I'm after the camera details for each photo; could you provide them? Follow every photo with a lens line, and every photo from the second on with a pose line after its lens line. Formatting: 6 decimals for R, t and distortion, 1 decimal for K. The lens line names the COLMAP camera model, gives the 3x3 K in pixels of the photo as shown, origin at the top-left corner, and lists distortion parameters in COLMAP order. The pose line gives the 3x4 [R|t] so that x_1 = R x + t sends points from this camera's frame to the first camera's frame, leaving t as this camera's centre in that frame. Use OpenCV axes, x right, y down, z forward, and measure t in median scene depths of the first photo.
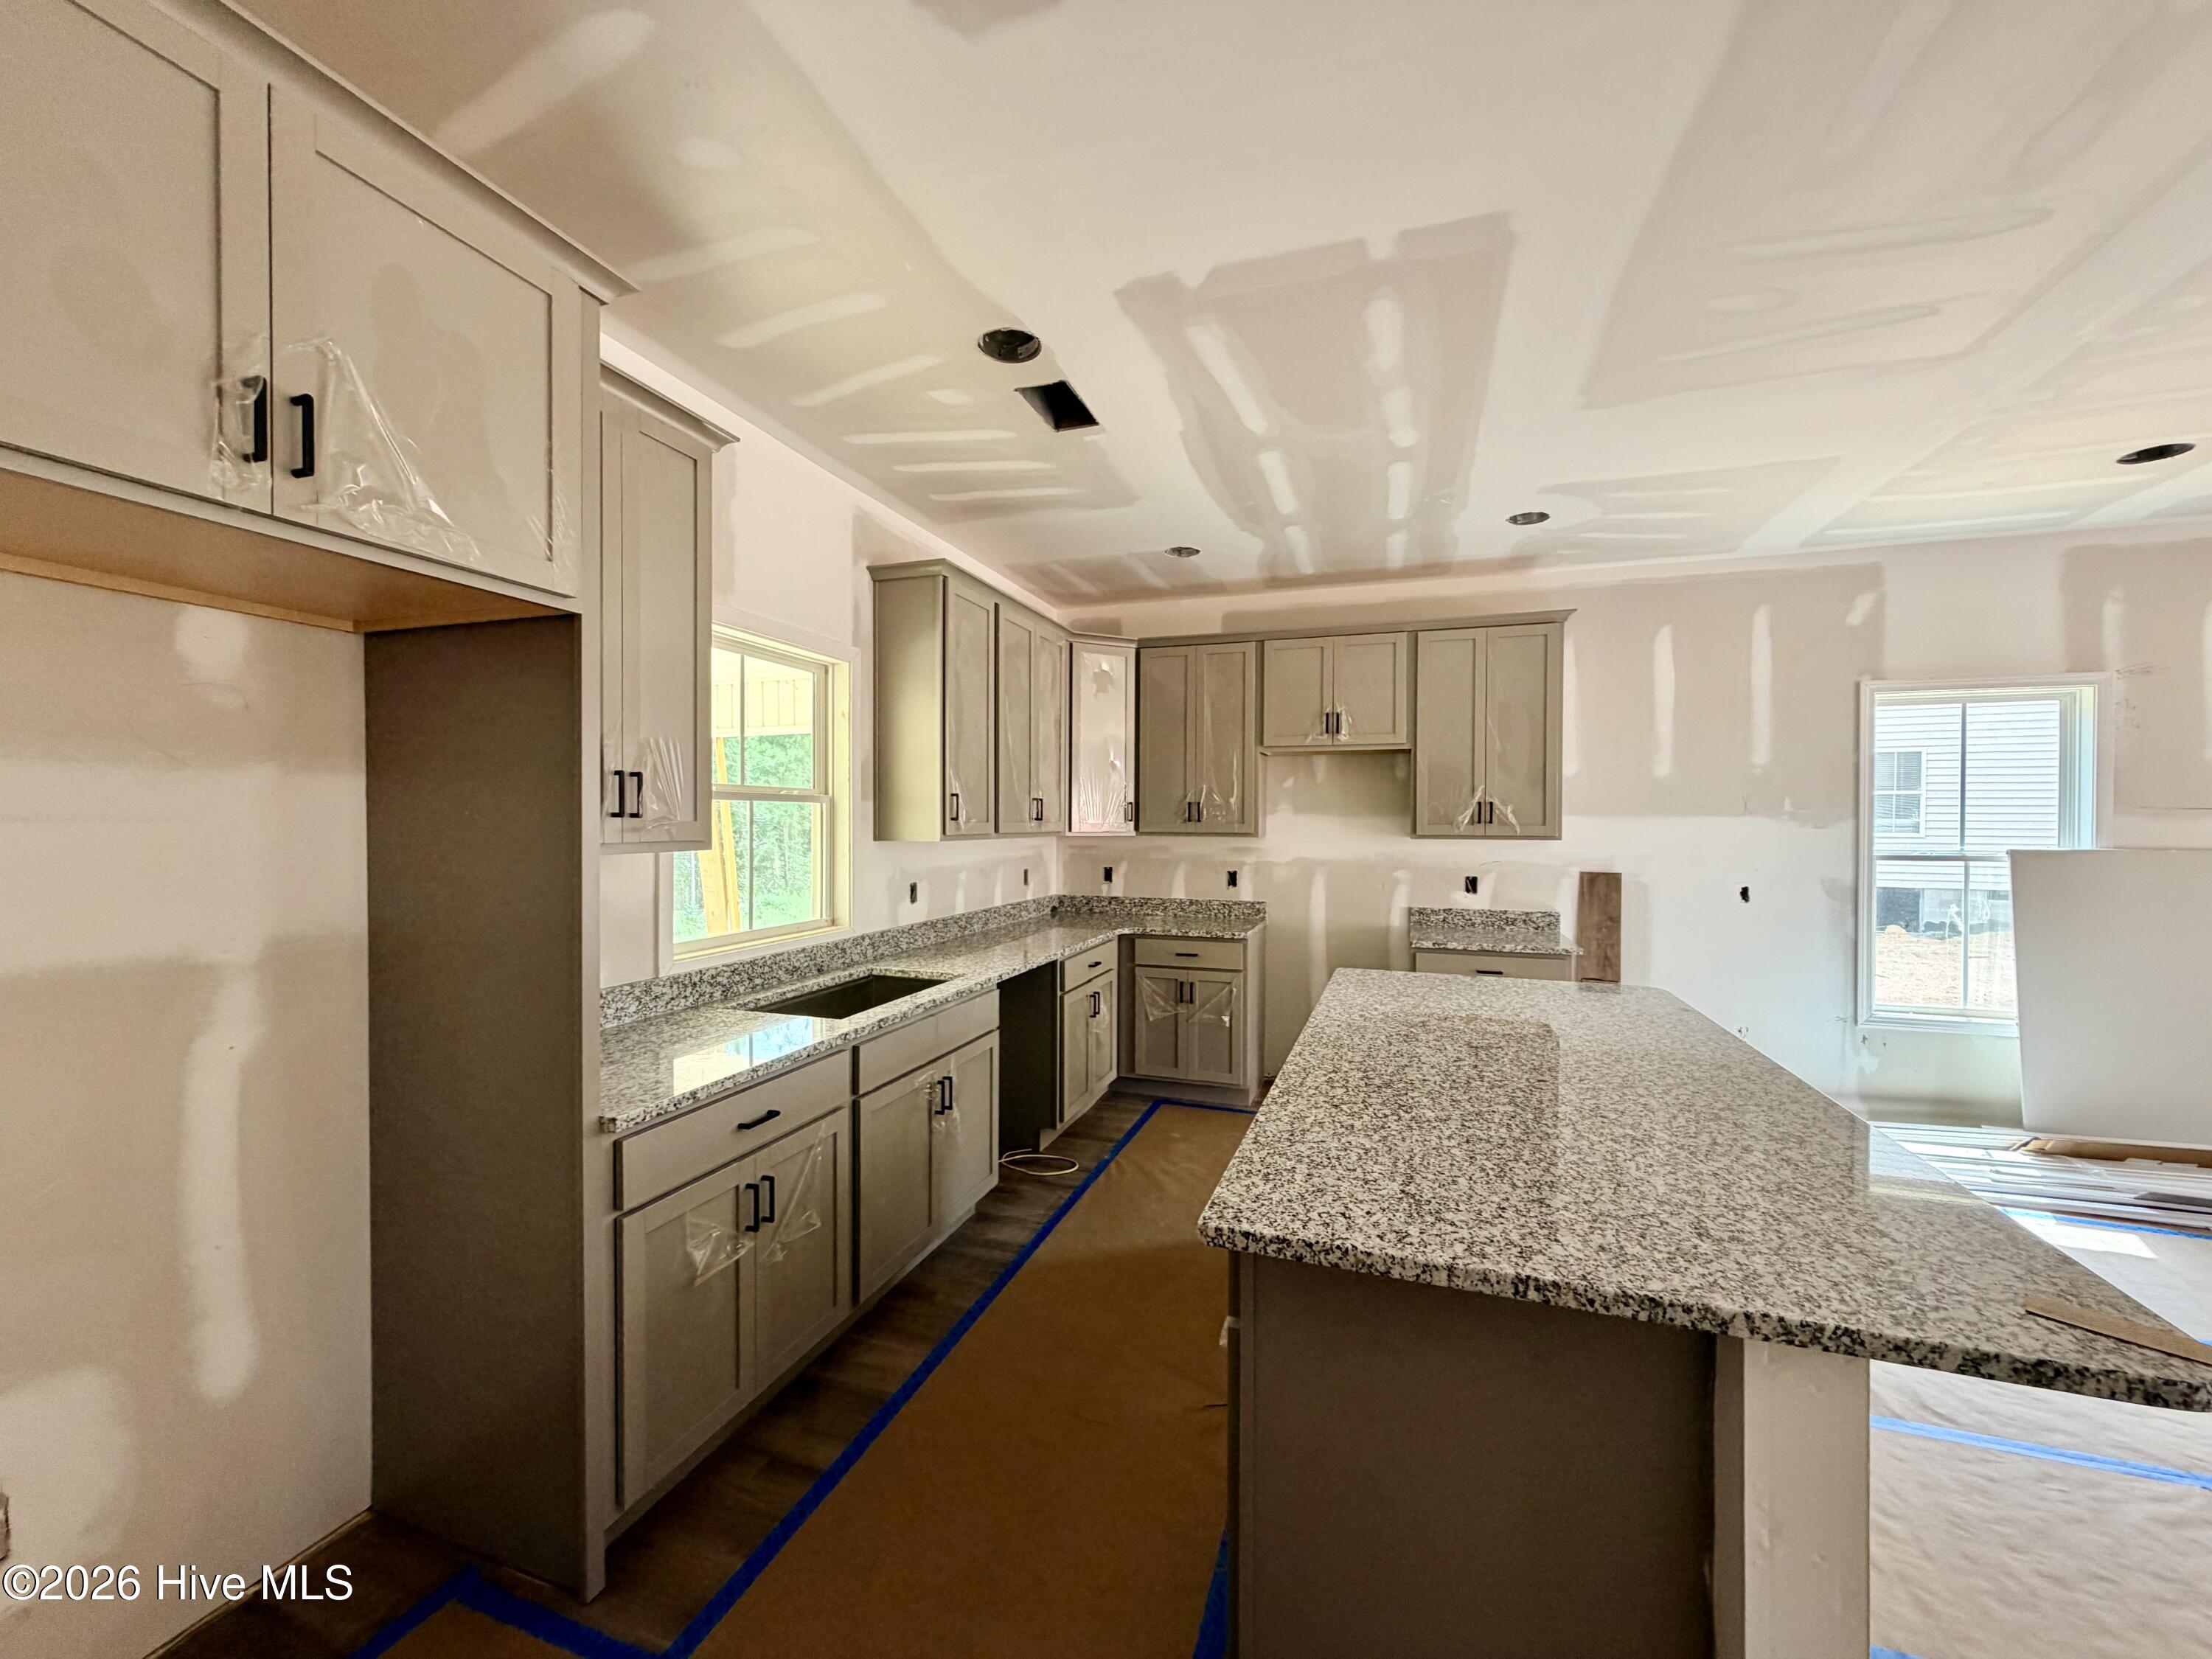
lens RADIAL K [[882.7, 0, 1101.7], [0, 882.7, 831.7], [0, 0, 1]] dist [0.001249, 0.000312]
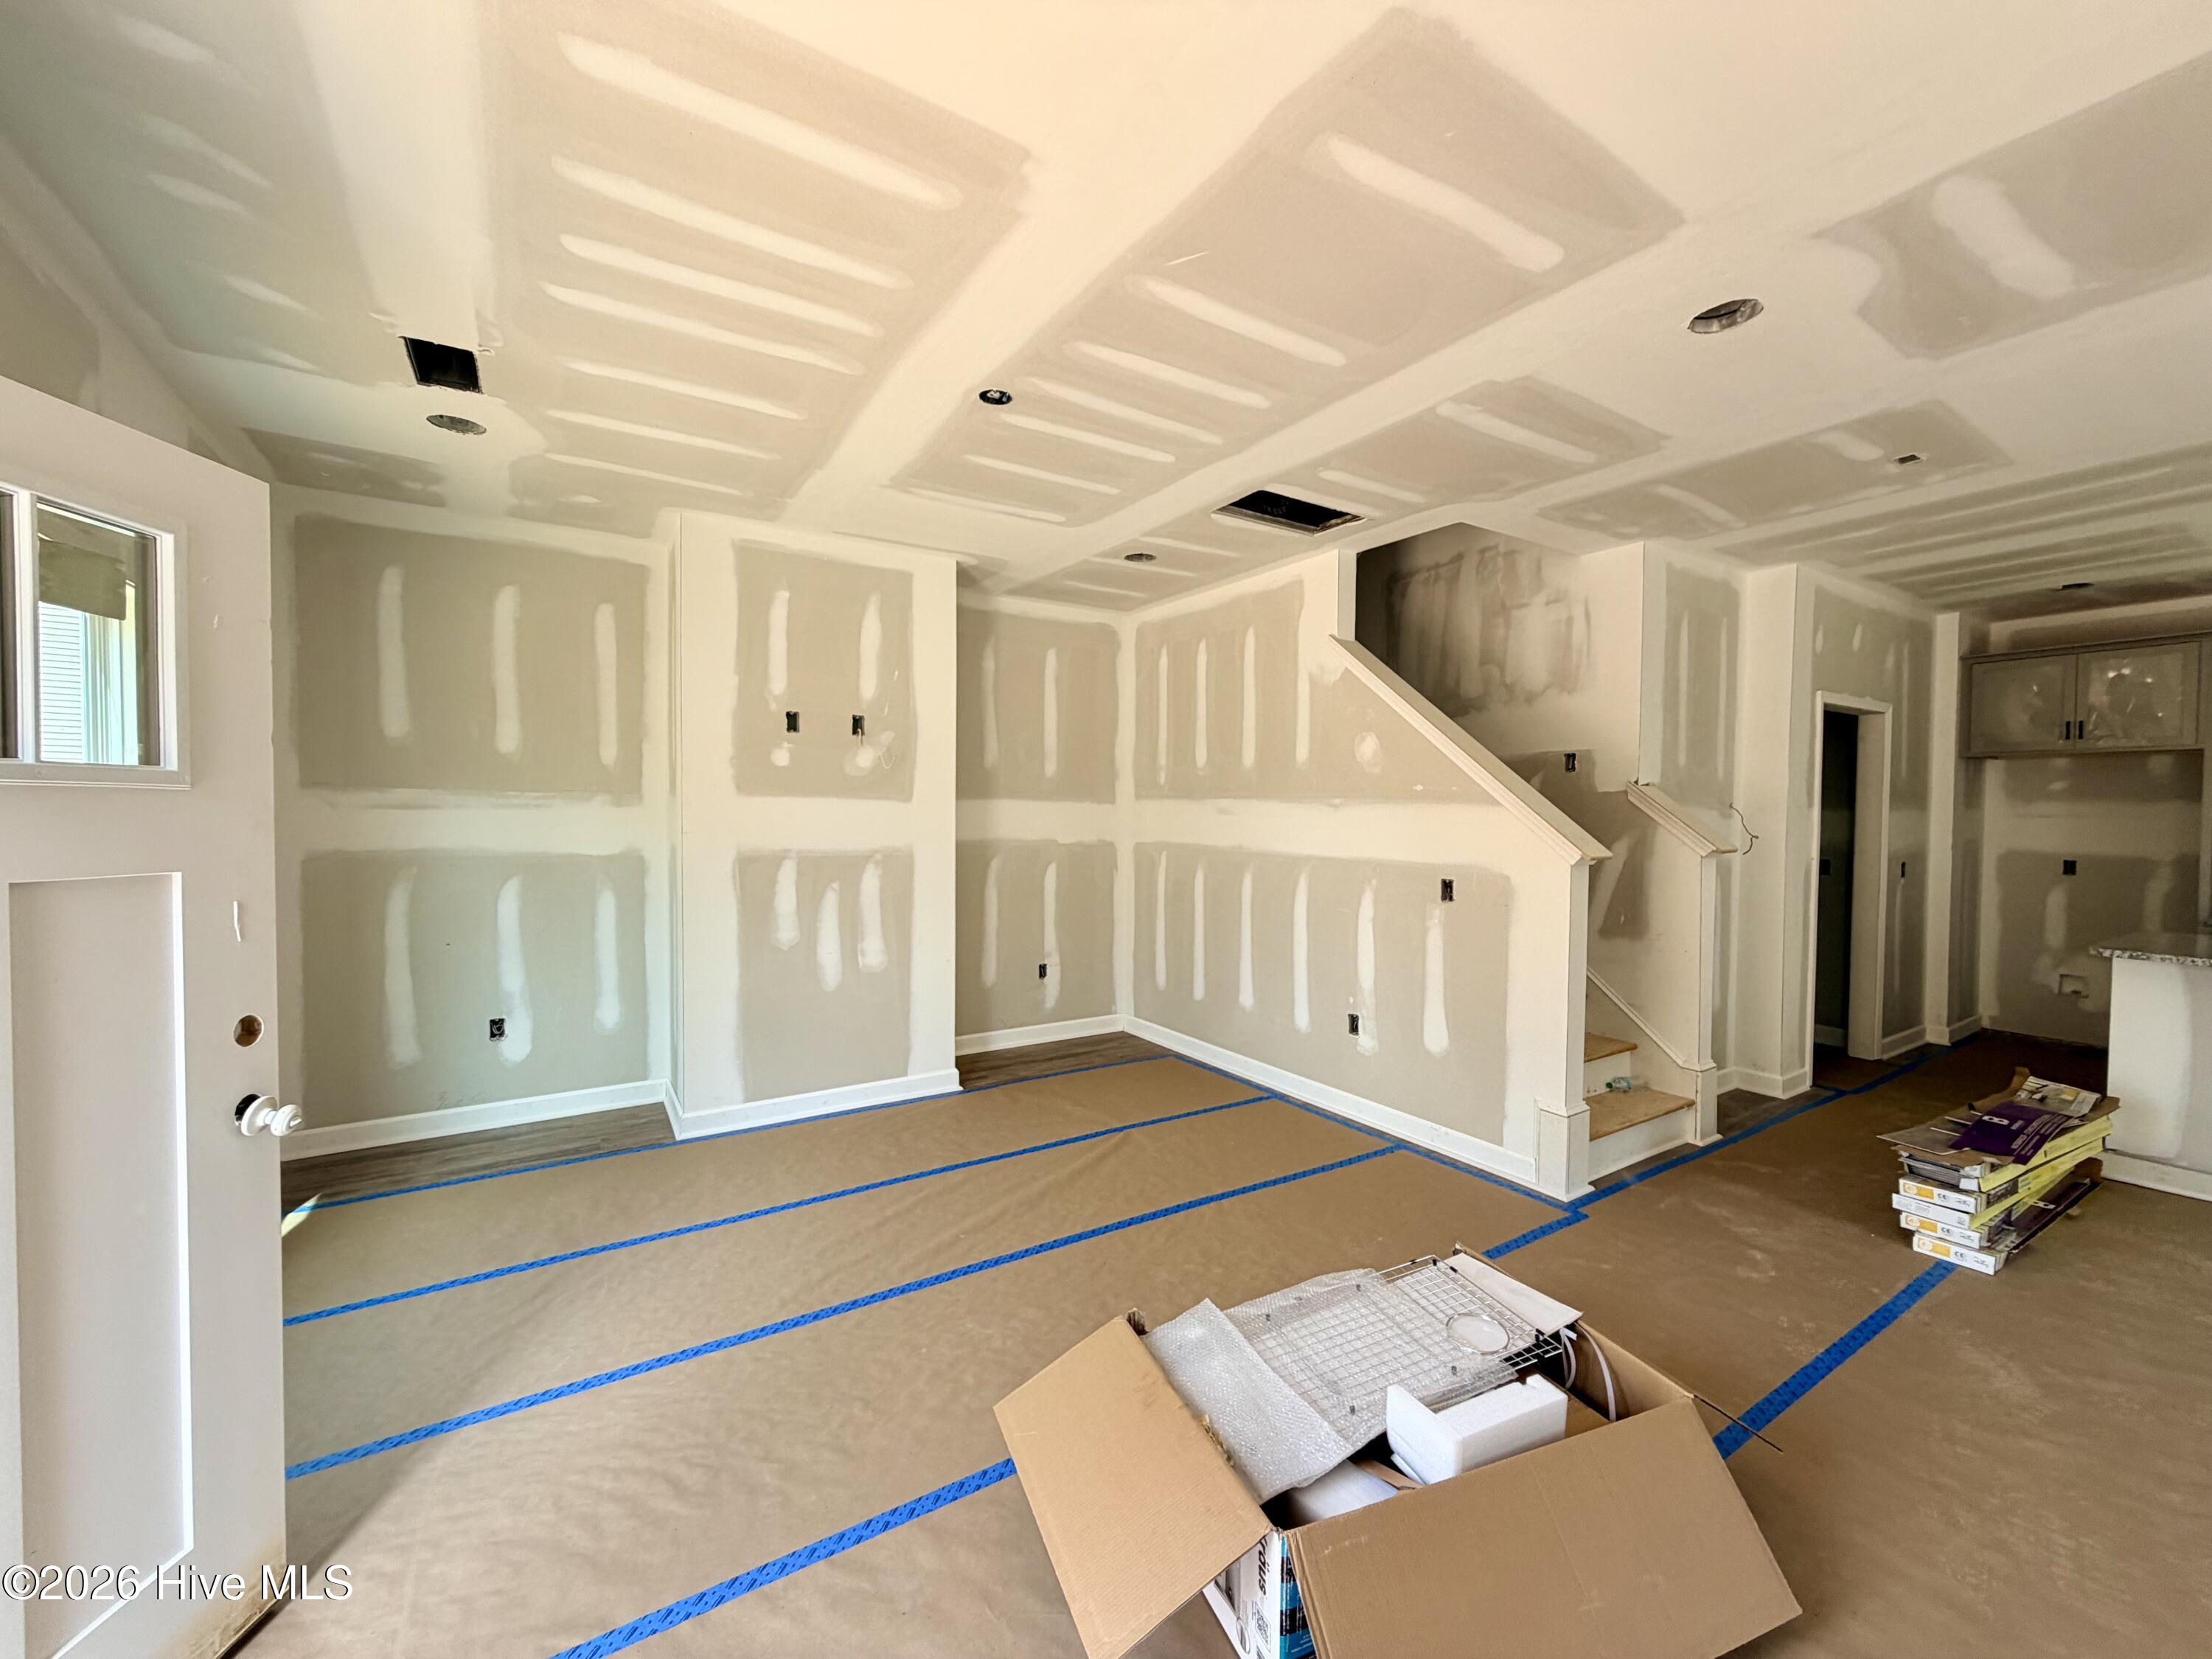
lens RADIAL K [[882.7, 0, 1101.7], [0, 882.7, 831.7], [0, 0, 1]] dist [0.001249, 0.000312]
pose [[-0.621789, 0.011140, -0.783105, 1.552809], [-0.018597, 0.999407, 0.028983, 0.006524], [0.782964, 0.032585, -0.621213, -0.019488]]
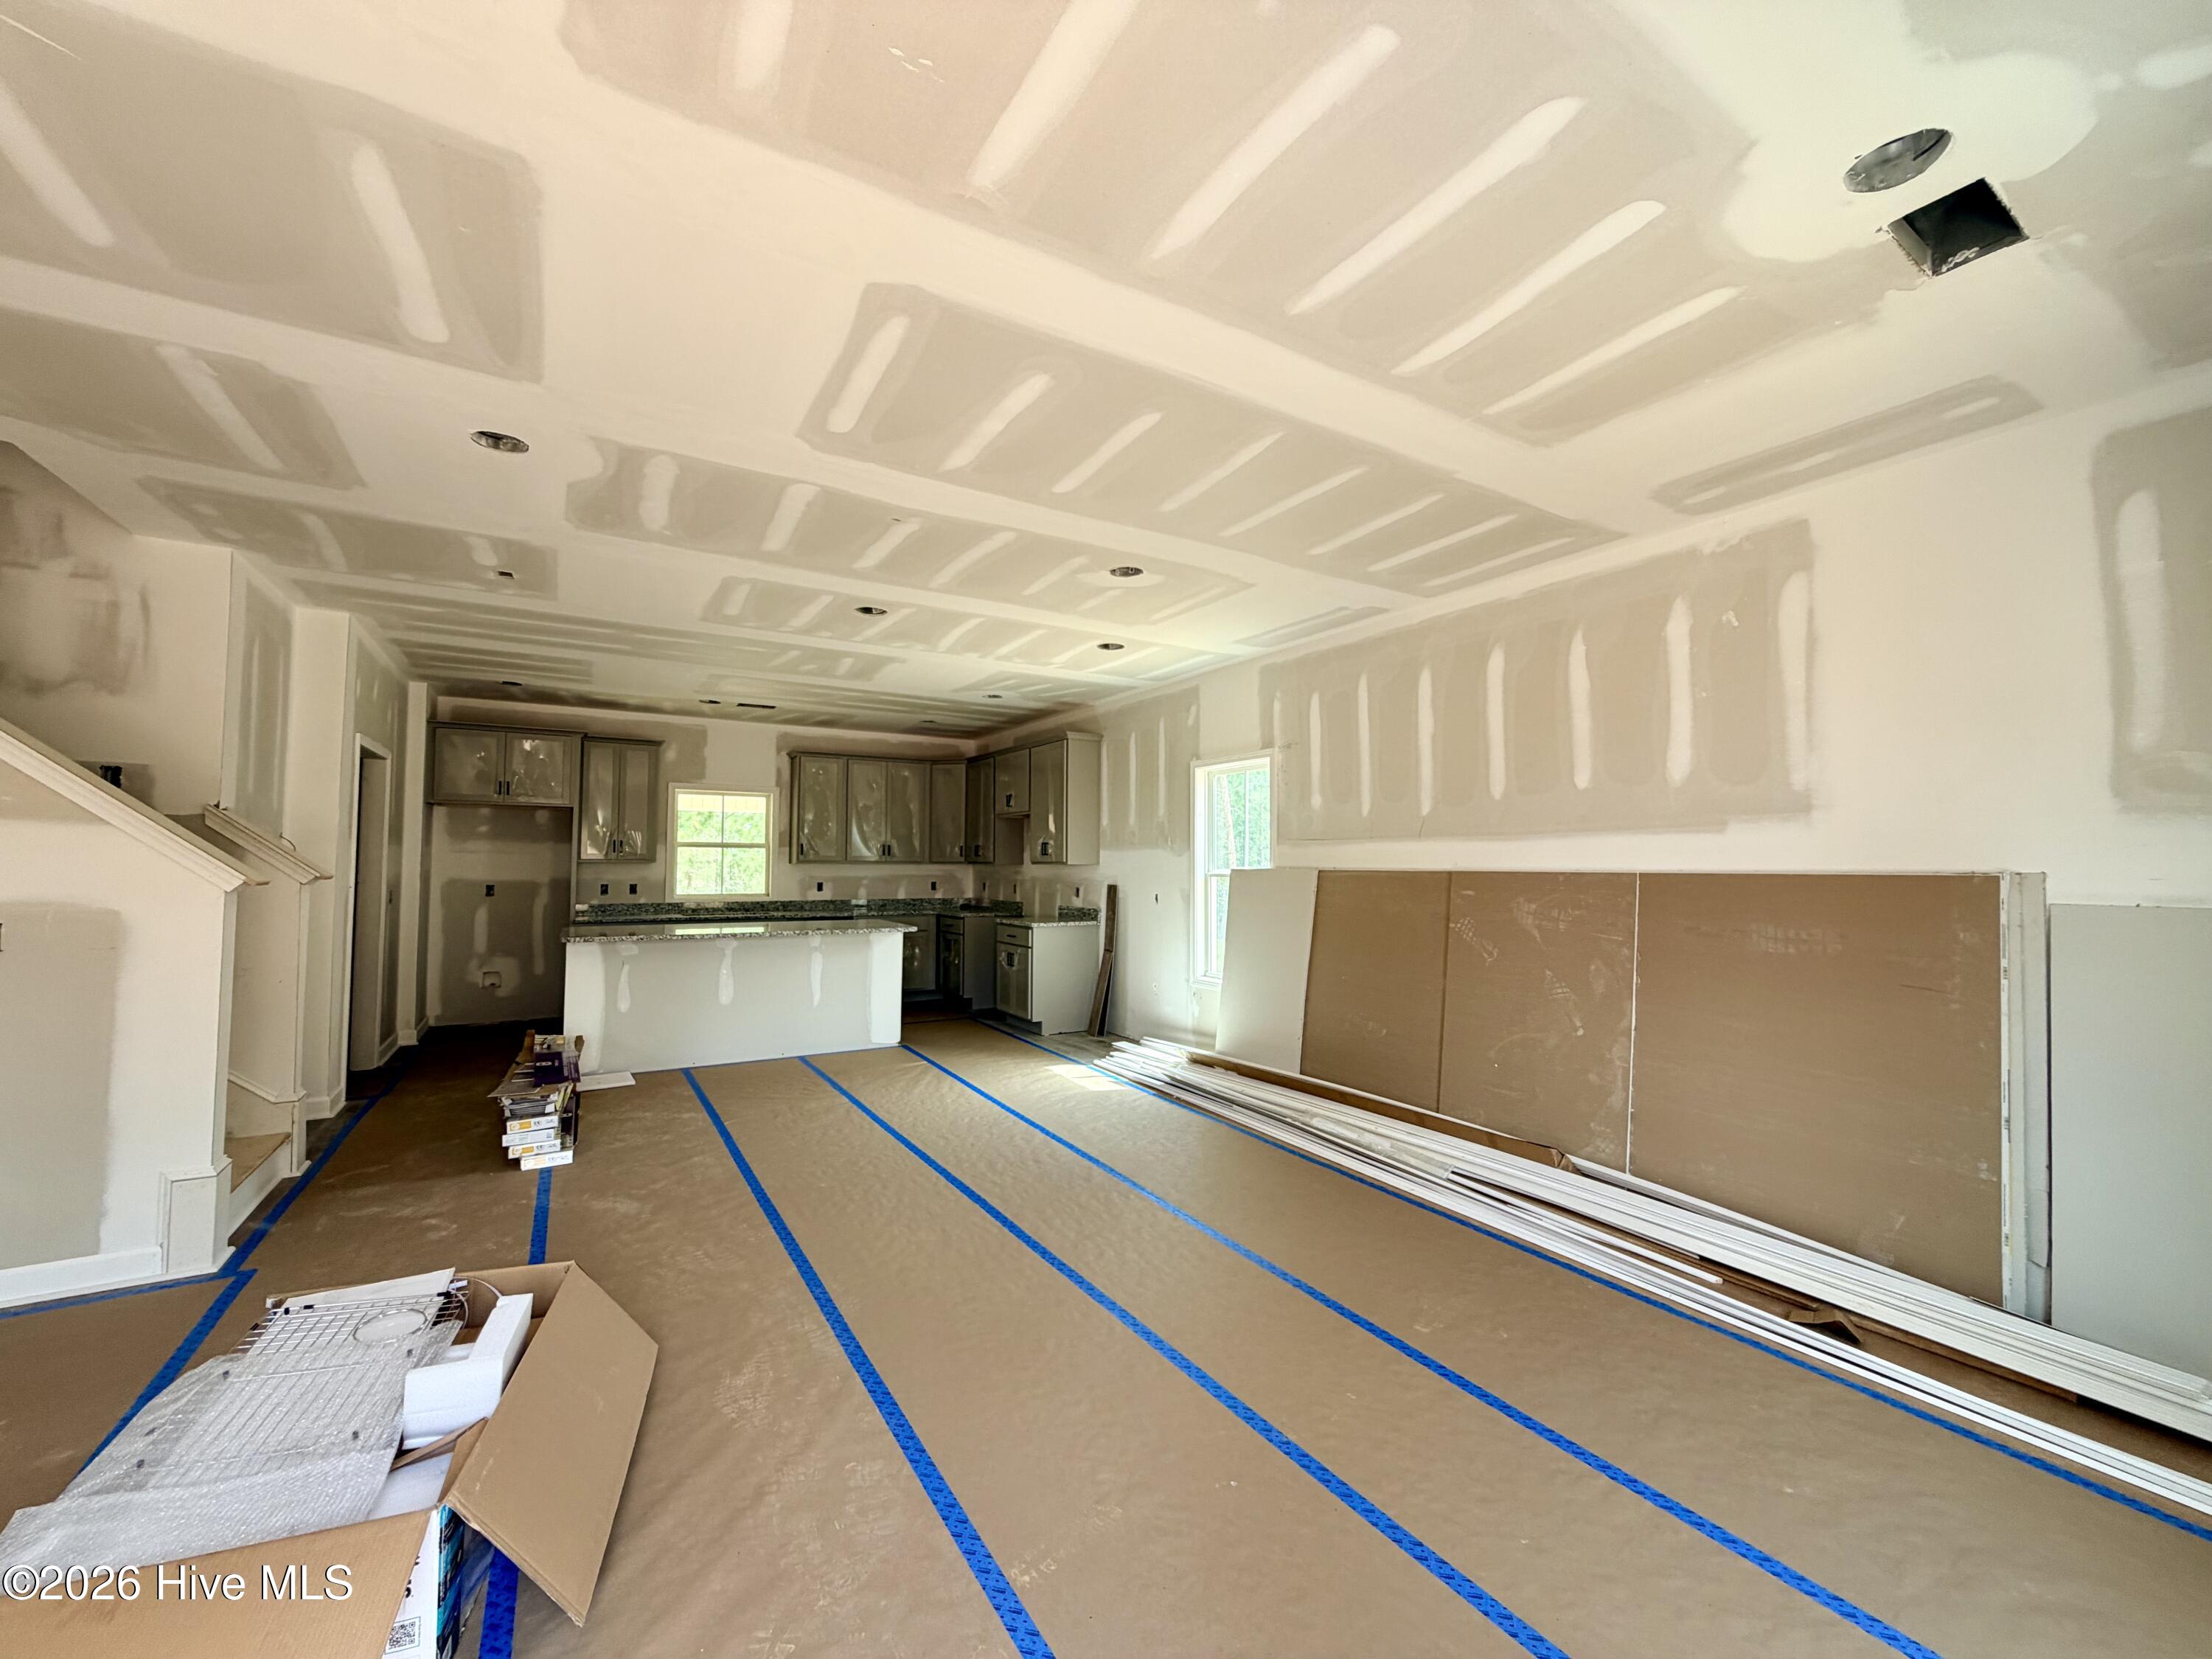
lens RADIAL K [[882.7, 0, 1101.7], [0, 882.7, 831.7], [0, 0, 1]] dist [0.001249, 0.000312]
pose [[0.766388, -0.025781, -0.641860, 1.679081], [-0.009083, 0.998659, -0.050958, 0.033122], [0.642313, 0.044884, 0.765127, -0.276672]]
